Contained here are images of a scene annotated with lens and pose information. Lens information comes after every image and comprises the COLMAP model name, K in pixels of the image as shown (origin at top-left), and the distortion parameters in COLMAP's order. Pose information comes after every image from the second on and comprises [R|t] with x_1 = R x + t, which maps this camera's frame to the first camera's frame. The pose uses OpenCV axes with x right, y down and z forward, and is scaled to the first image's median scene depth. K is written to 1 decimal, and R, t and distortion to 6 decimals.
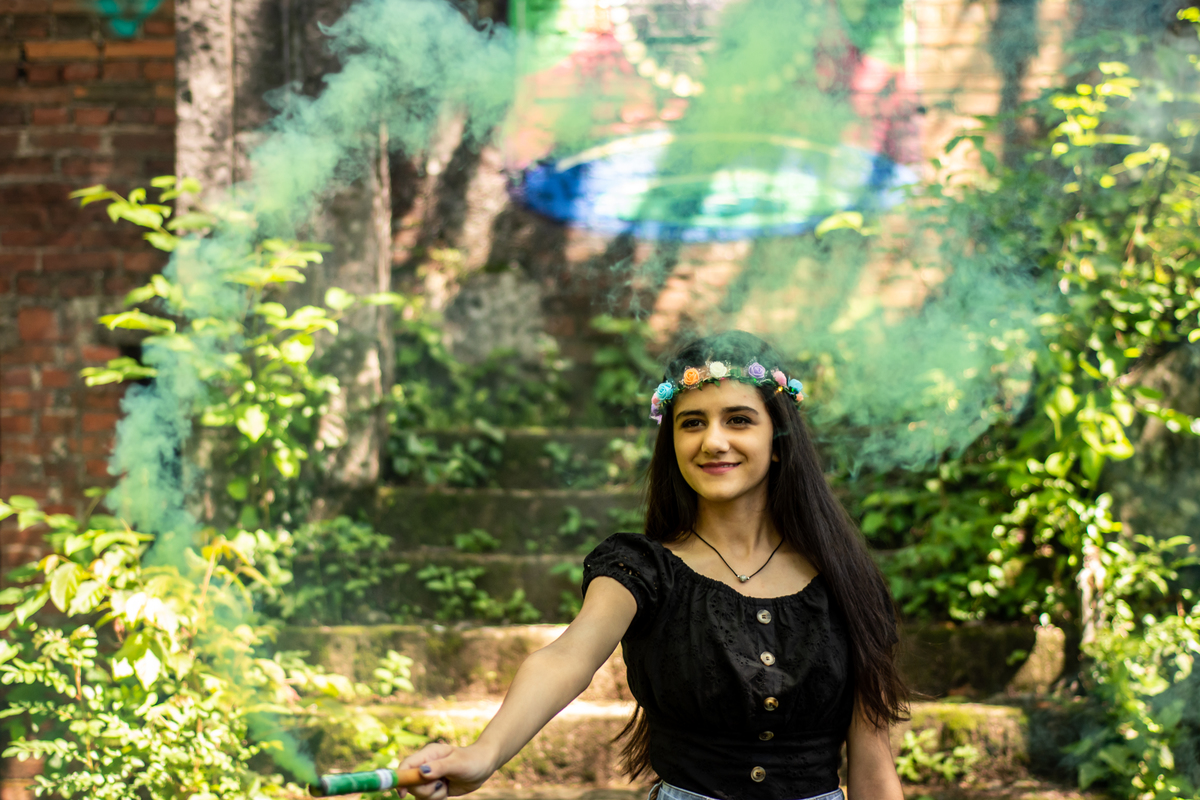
lens RADIAL K [[2573.9, 0, 599.9], [0, 2573.9, 399.9], [0, 0, 1]] dist [-0.039246, 0.000000]
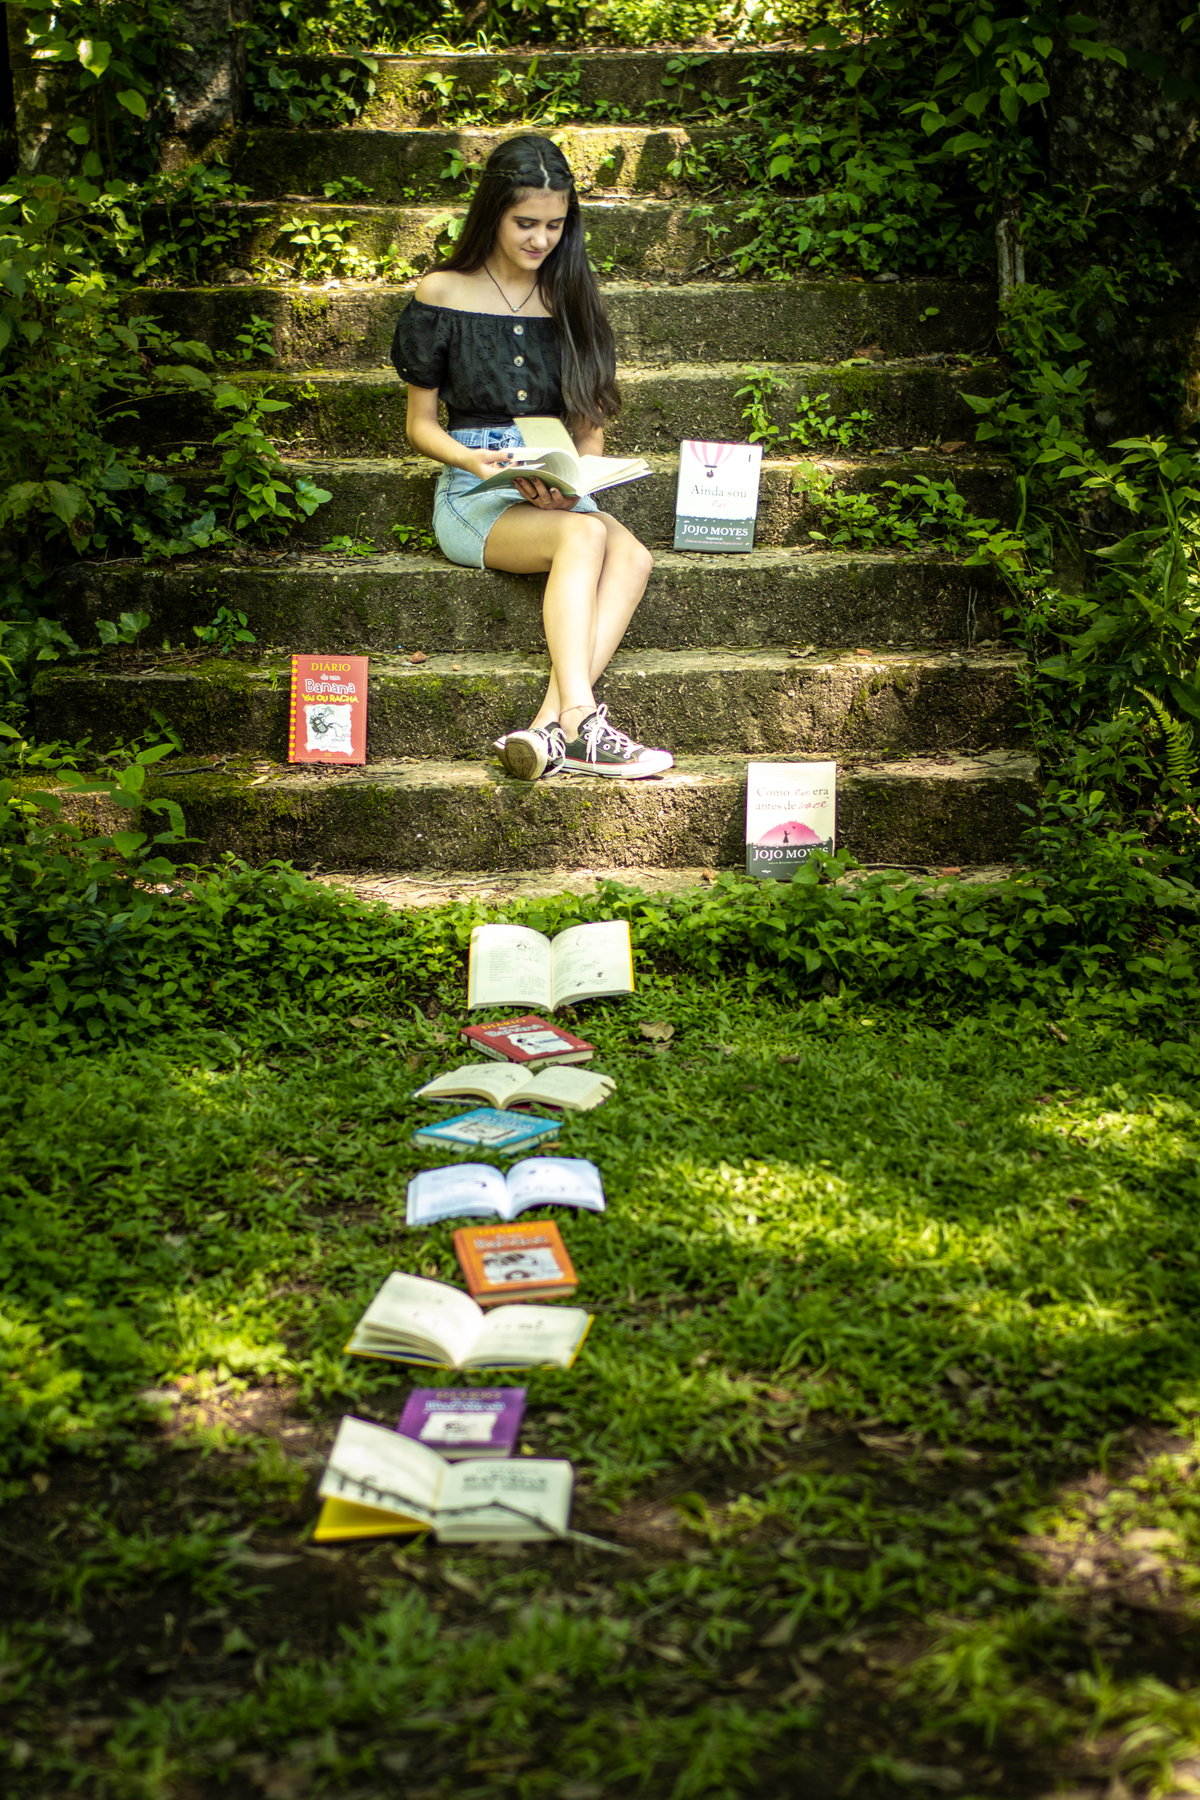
lens RADIAL K [[3860.9, 0, 600.6], [0, 3860.9, 900.3], [0, 0, 1]] dist [-0.039246, 0.000000]
pose [[0.999962, -0.006795, -0.005410, 0.048315], [0.007916, 0.969331, 0.245631, -0.035745], [0.003575, -0.245665, 0.969348, -0.381150]]
